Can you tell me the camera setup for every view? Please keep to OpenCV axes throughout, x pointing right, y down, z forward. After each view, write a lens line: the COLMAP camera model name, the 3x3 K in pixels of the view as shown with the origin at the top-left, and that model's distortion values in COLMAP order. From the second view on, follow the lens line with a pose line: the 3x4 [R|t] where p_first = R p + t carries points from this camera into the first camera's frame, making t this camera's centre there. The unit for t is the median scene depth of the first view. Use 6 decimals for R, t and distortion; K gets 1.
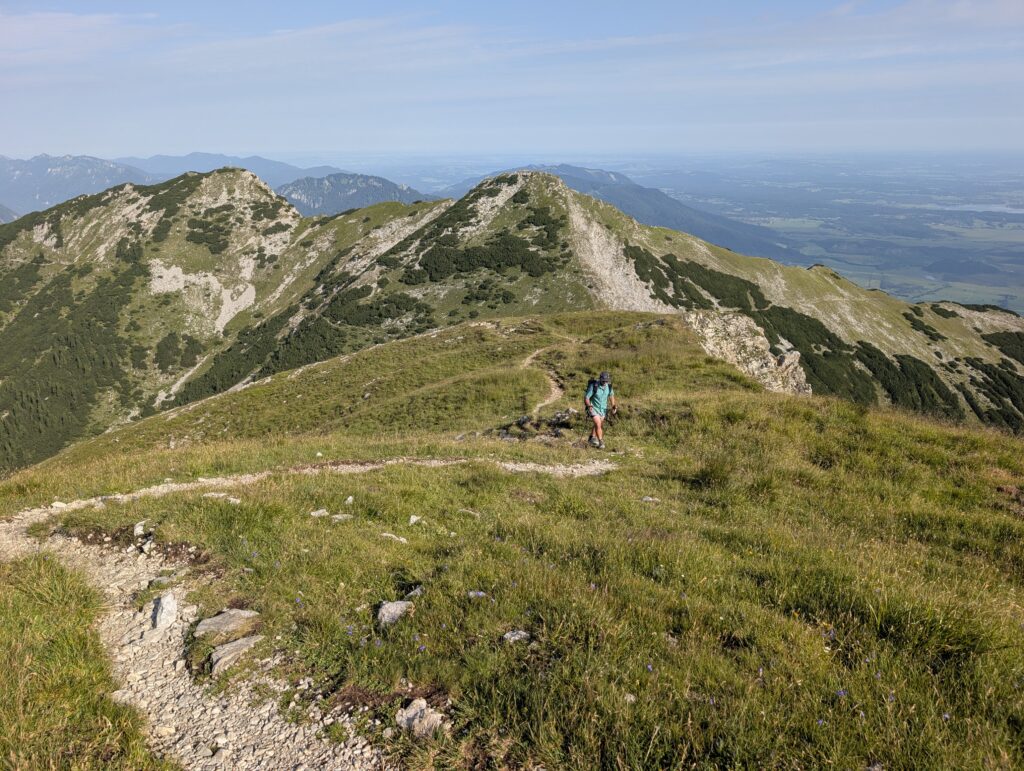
lens RADIAL K [[746.0, 0, 512.7], [0, 746.0, 395.7], [0, 0, 1]] dist [0.030494, -0.032368]
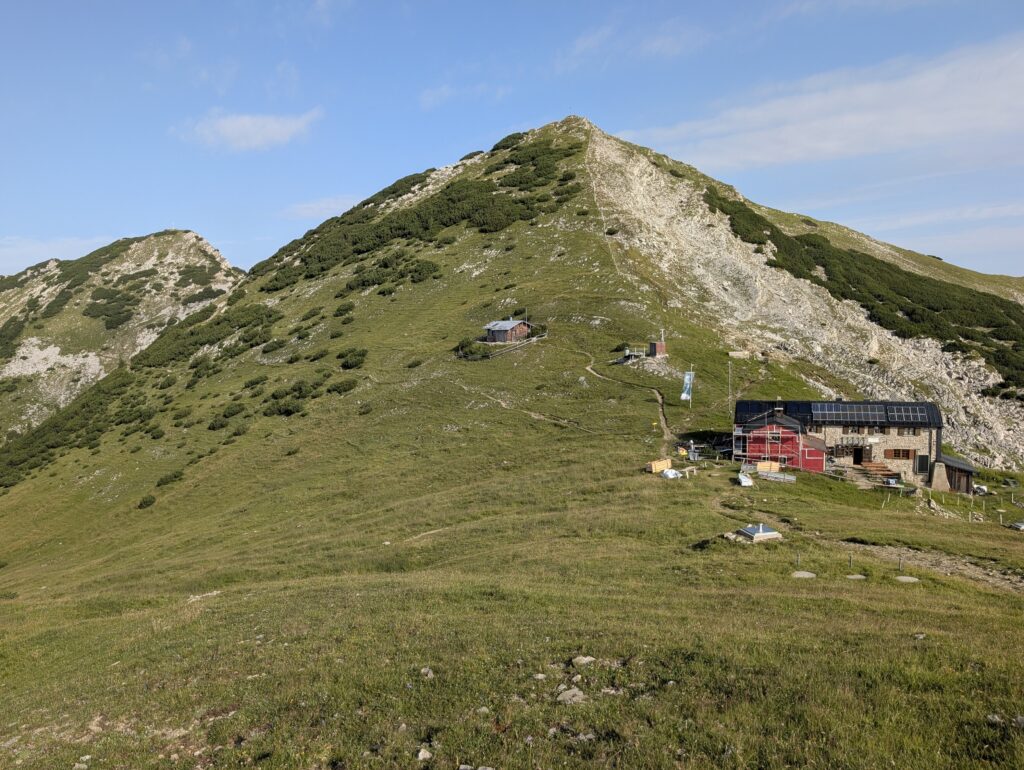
lens RADIAL K [[746.0, 0, 502.7], [0, 746.0, 446.6], [0, 0, 1]] dist [0.030494, -0.032368]
pose [[0.983820, -0.001281, -0.179154, 0.080509], [-0.032200, 0.982426, -0.183853, 0.032155], [0.176241, 0.186647, 0.966490, 0.416514]]
